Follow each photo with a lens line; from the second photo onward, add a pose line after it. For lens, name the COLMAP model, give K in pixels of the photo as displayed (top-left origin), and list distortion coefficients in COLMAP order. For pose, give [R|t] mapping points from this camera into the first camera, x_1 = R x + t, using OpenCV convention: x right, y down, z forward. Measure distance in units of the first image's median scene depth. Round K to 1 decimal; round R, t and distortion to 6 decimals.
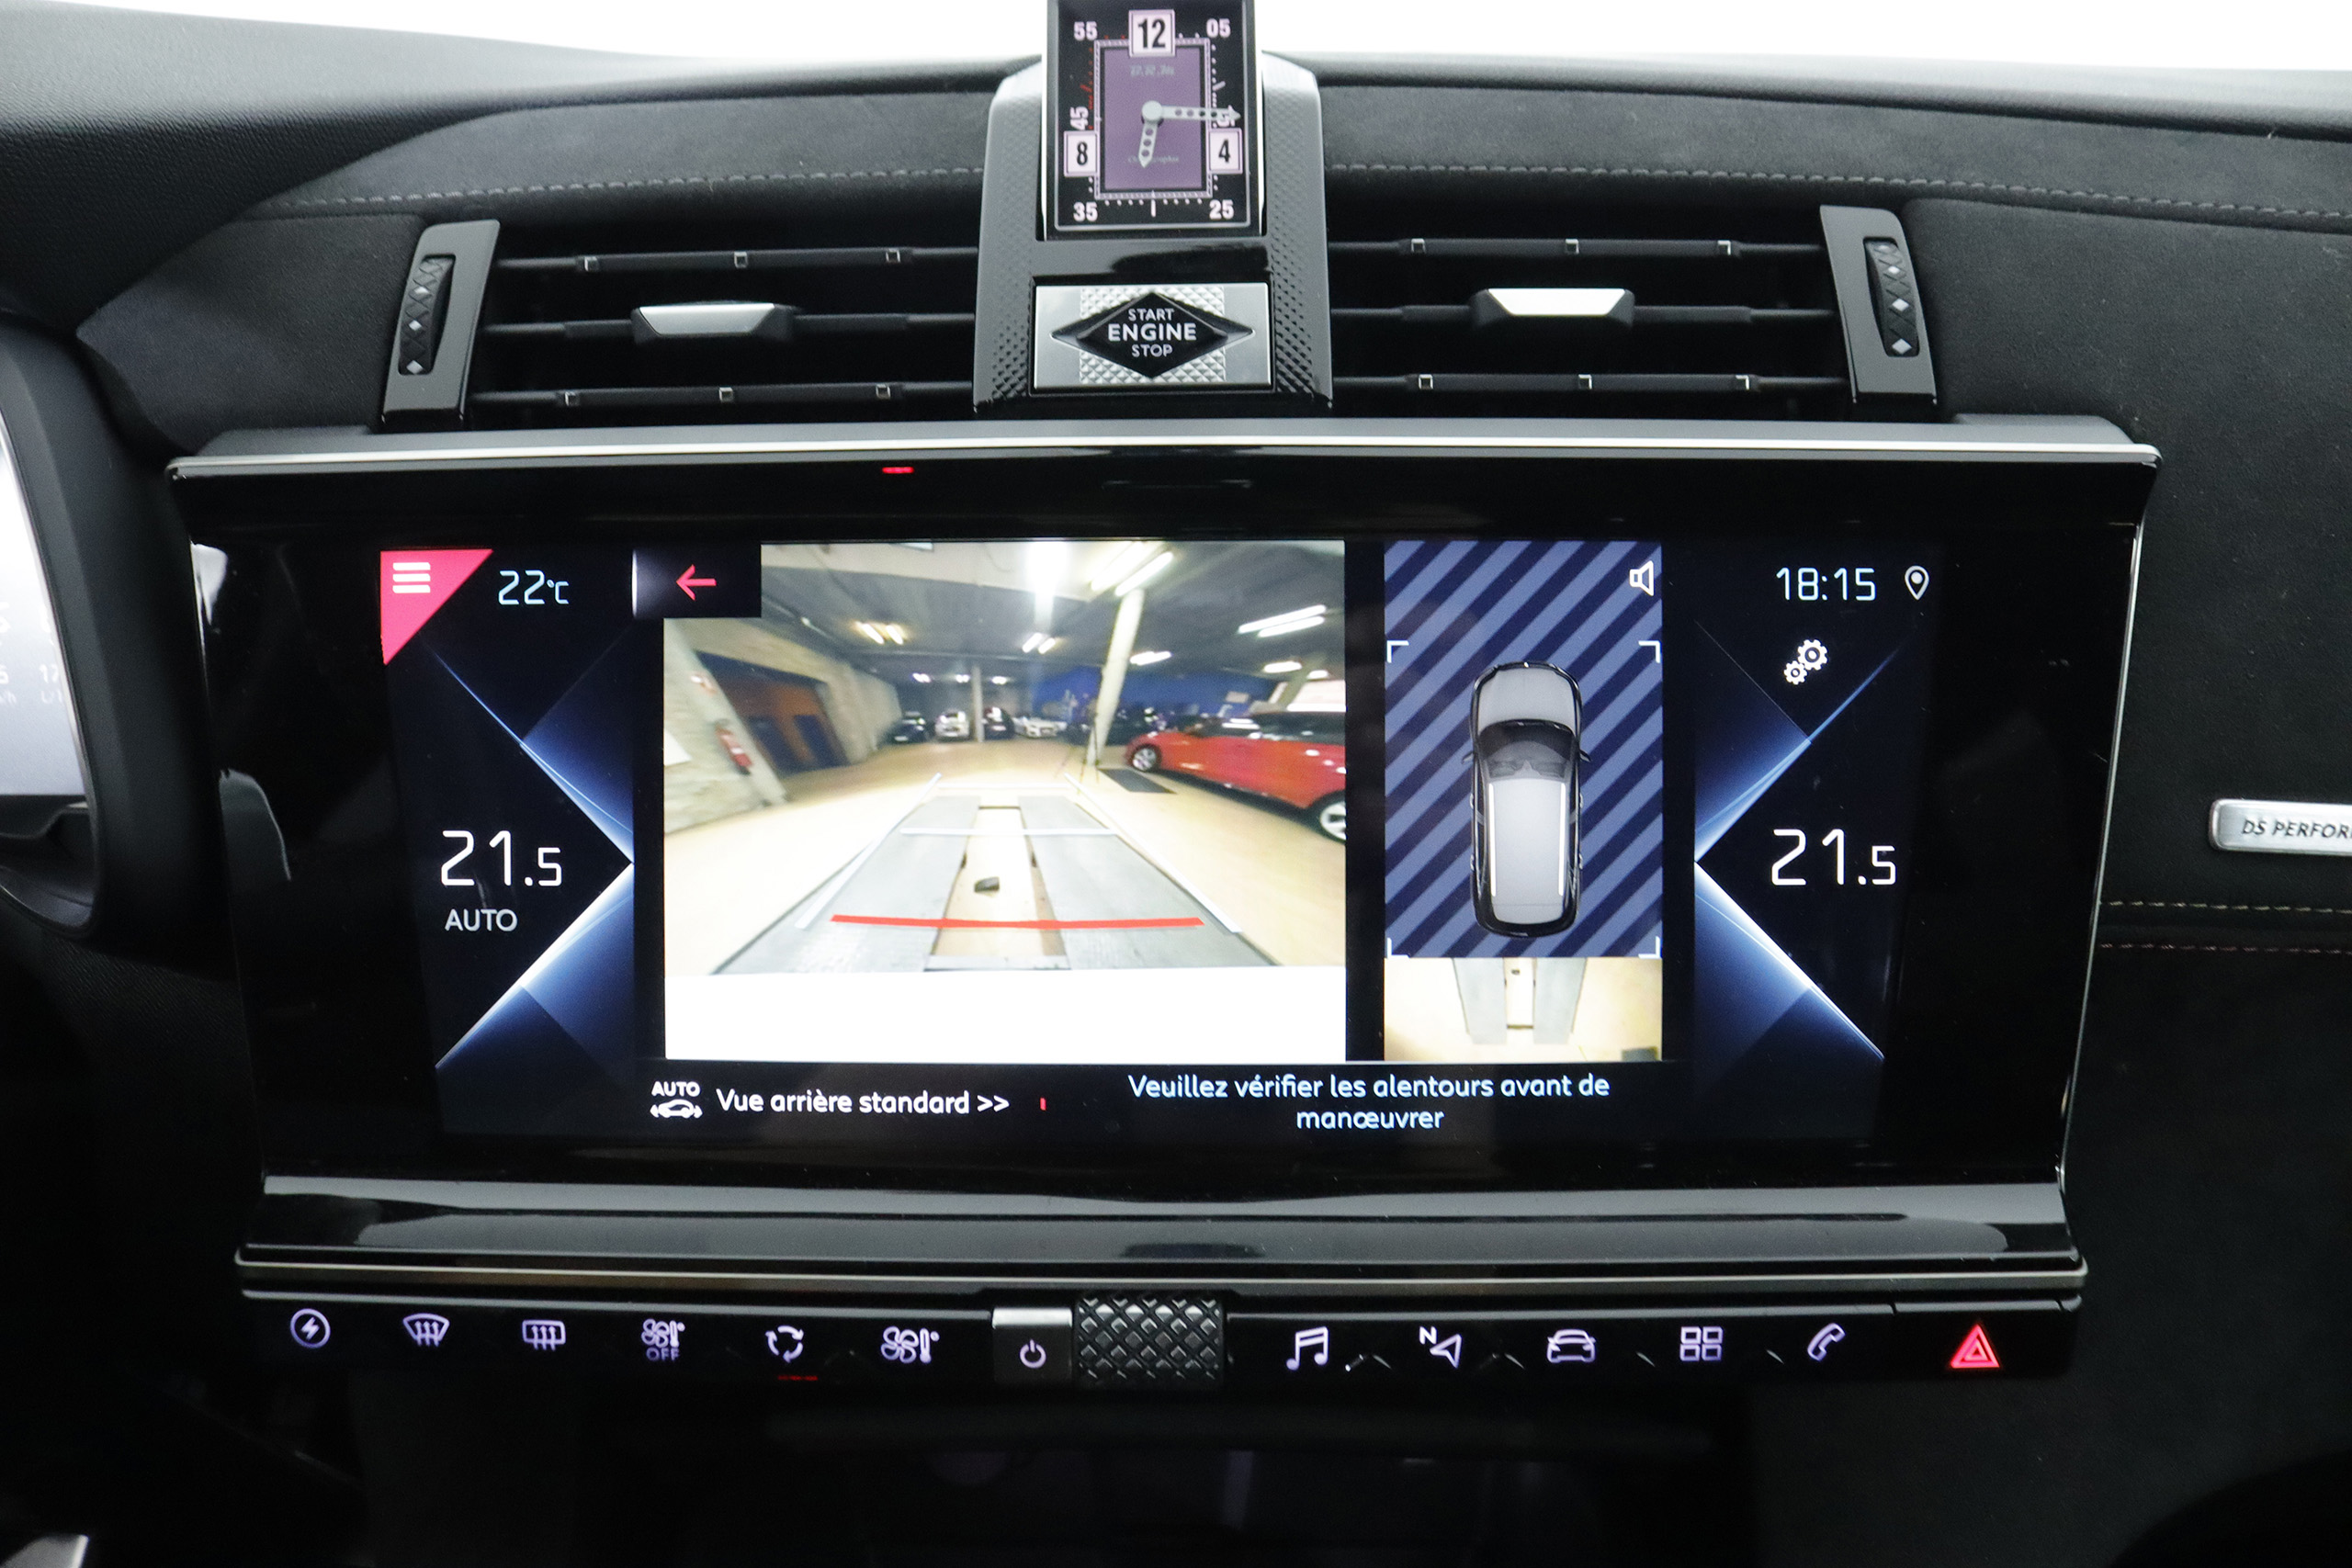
lens RADIAL K [[1921.5, 0, 1168.2], [0, 1921.5, 789.3], [0, 0, 1]] dist [-0.184549, 0.134865]
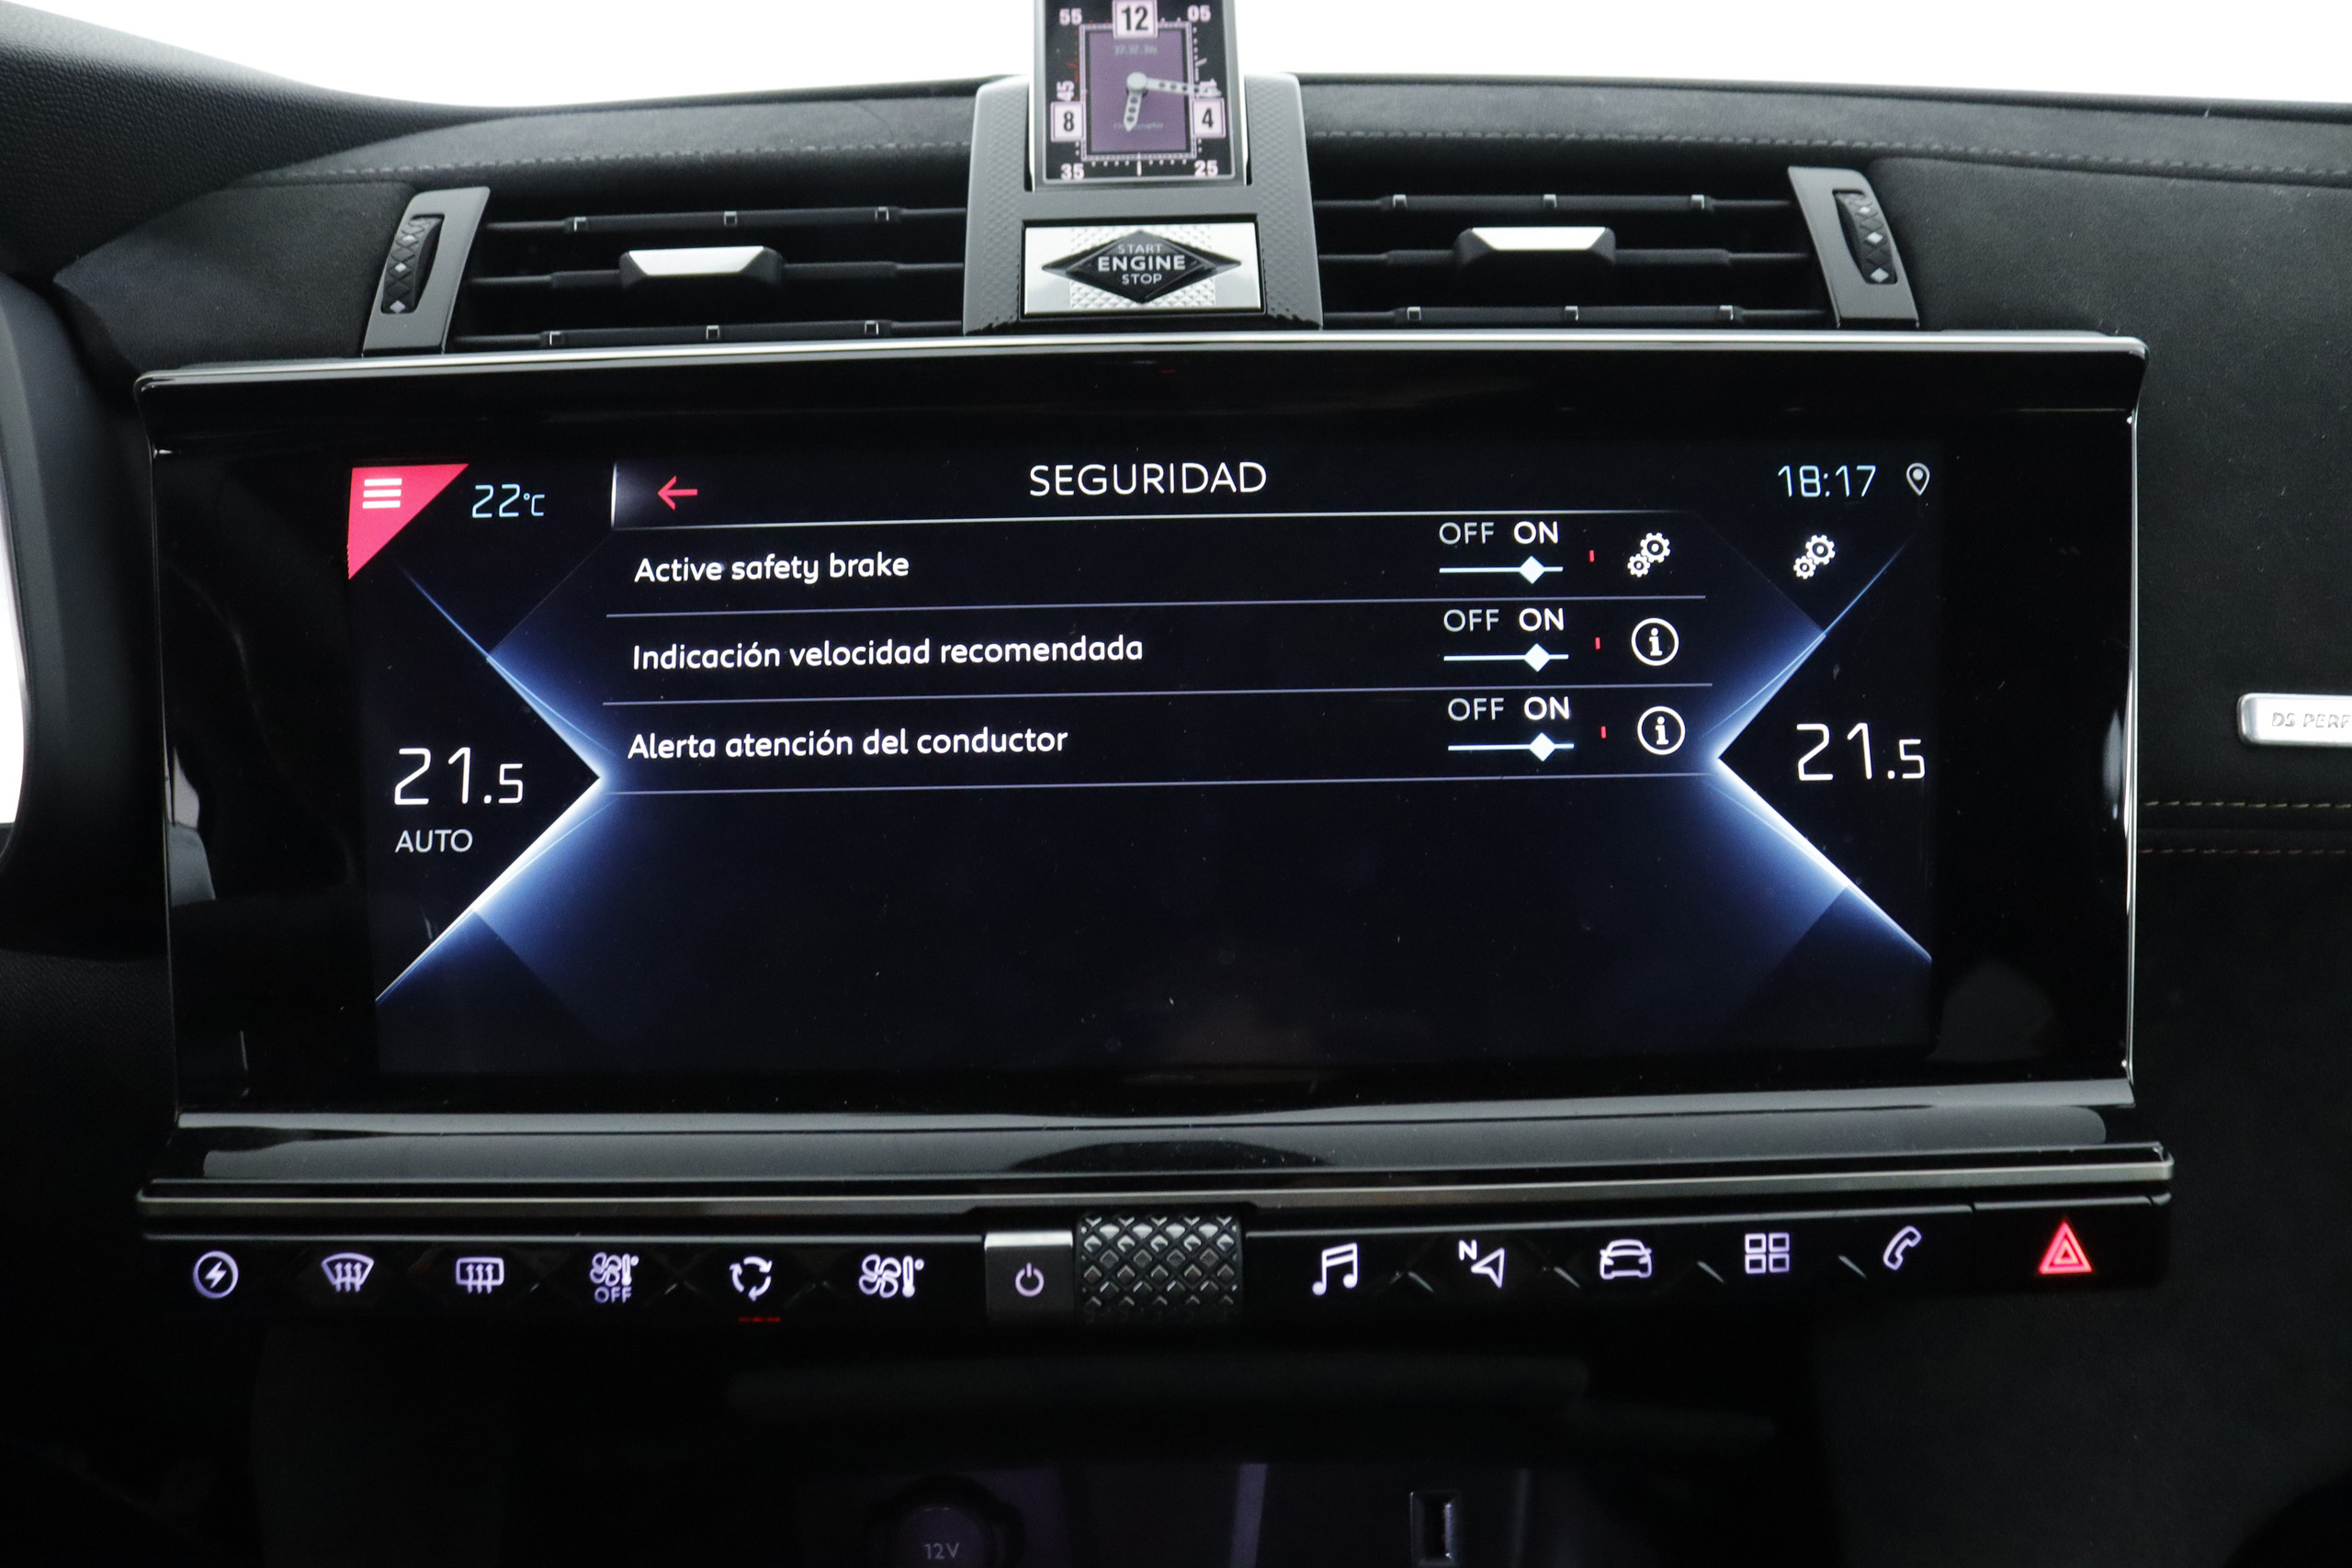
lens RADIAL K [[1921.5, 0, 1168.2], [0, 1921.5, 789.3], [0, 0, 1]] dist [-0.184549, 0.134865]
pose [[0.999455, -0.011445, 0.030966, -0.029323], [0.017043, 0.982198, -0.187075, 0.225239], [-0.028274, 0.187501, 0.981857, 0.069111]]
